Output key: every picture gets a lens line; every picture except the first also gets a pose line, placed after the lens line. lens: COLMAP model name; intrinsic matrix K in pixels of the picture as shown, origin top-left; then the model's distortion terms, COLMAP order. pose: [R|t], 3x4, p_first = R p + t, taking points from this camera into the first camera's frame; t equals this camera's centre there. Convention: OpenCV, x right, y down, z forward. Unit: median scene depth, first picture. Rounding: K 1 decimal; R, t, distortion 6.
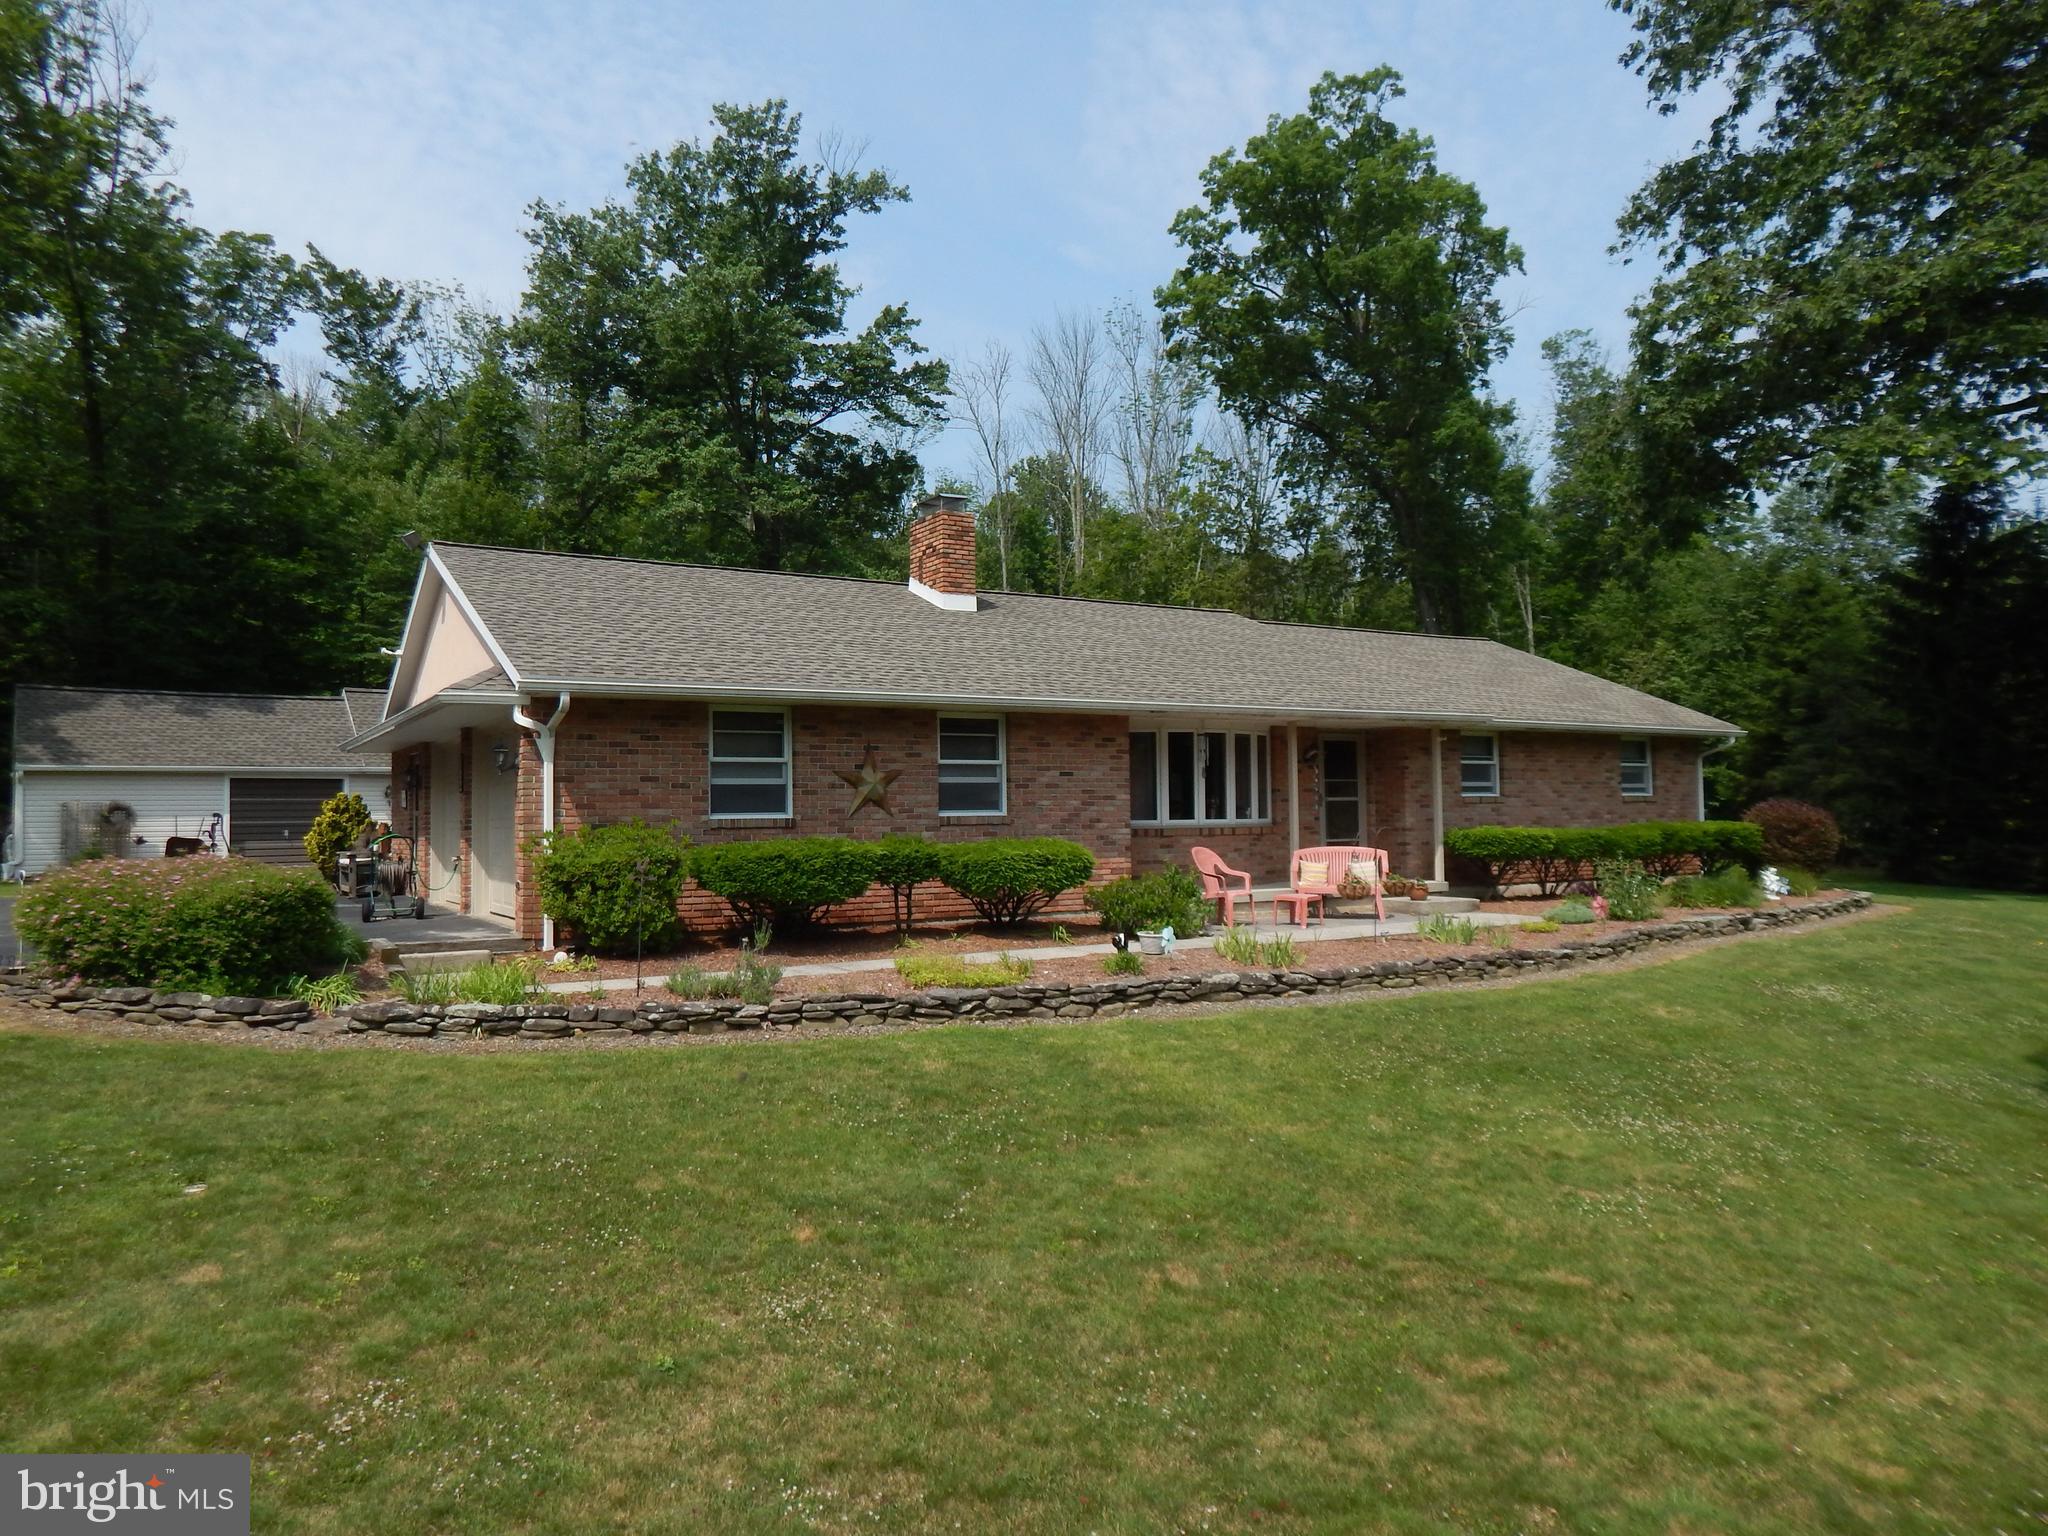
lens RADIAL K [[1371.6, 0, 1024.0], [0, 1371.6, 768.0], [0, 0, 1]] dist [0.016299, -0.017246]
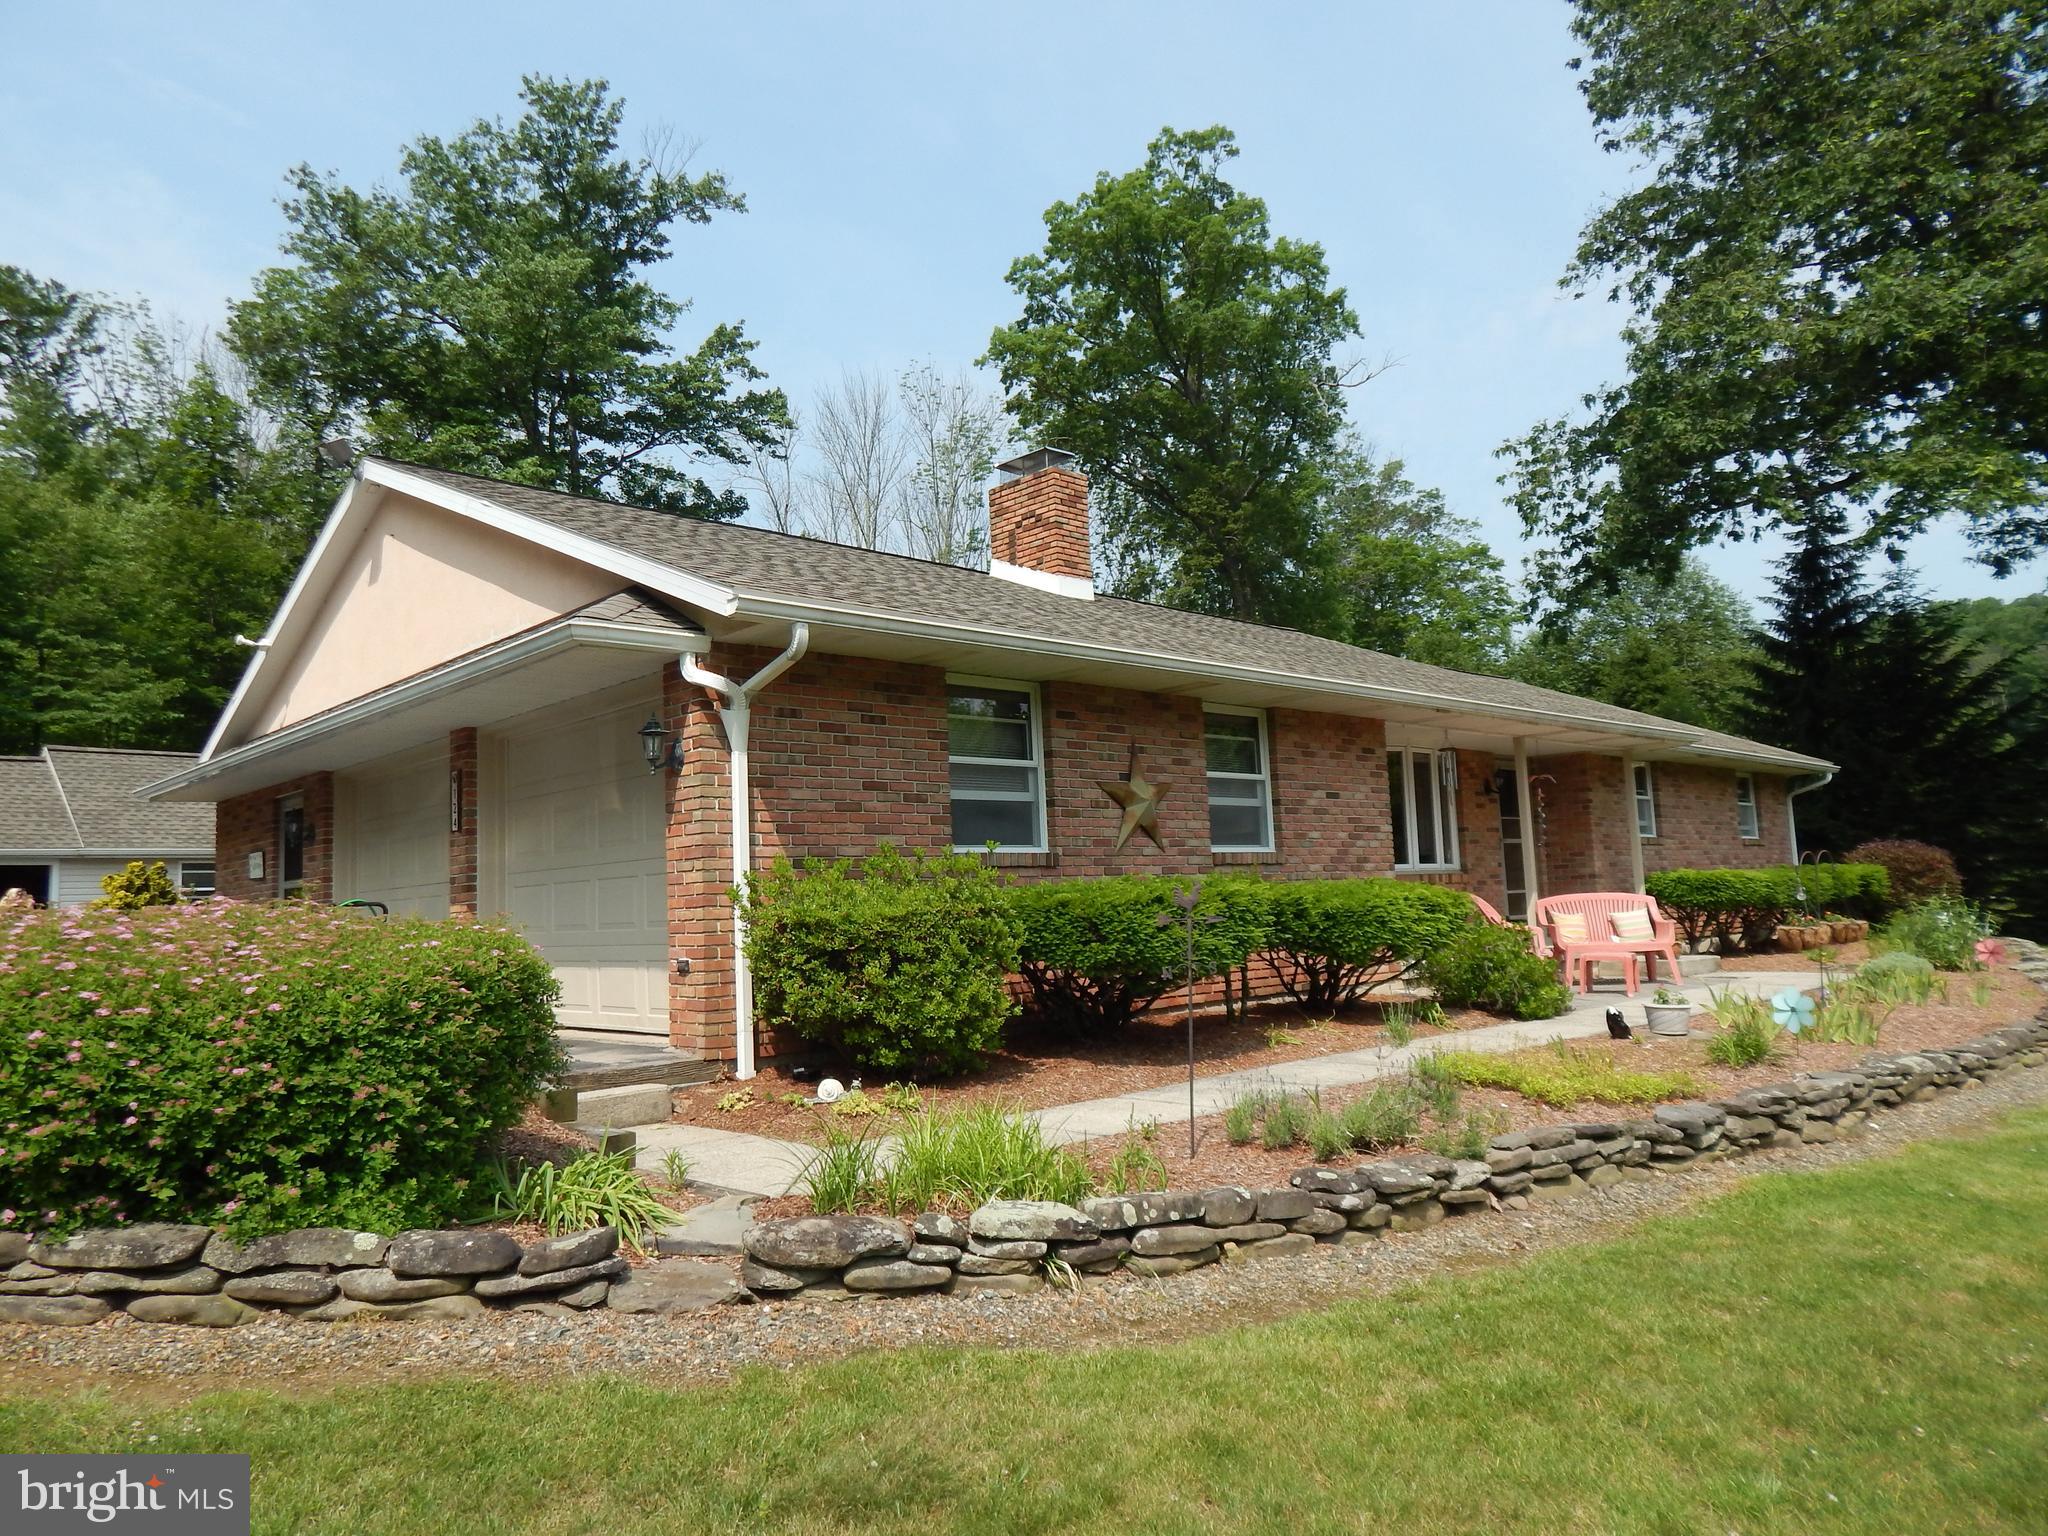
lens RADIAL K [[1369.8, 0, 1019.0], [0, 1369.8, 768.6], [0, 0, 1]] dist [0.020687, -0.015355]
pose [[0.976900, -0.006174, 0.213608, -0.236052], [0.021412, 0.997380, -0.069099, 0.030407], [-0.212622, 0.072076, 0.974473, 0.270562]]
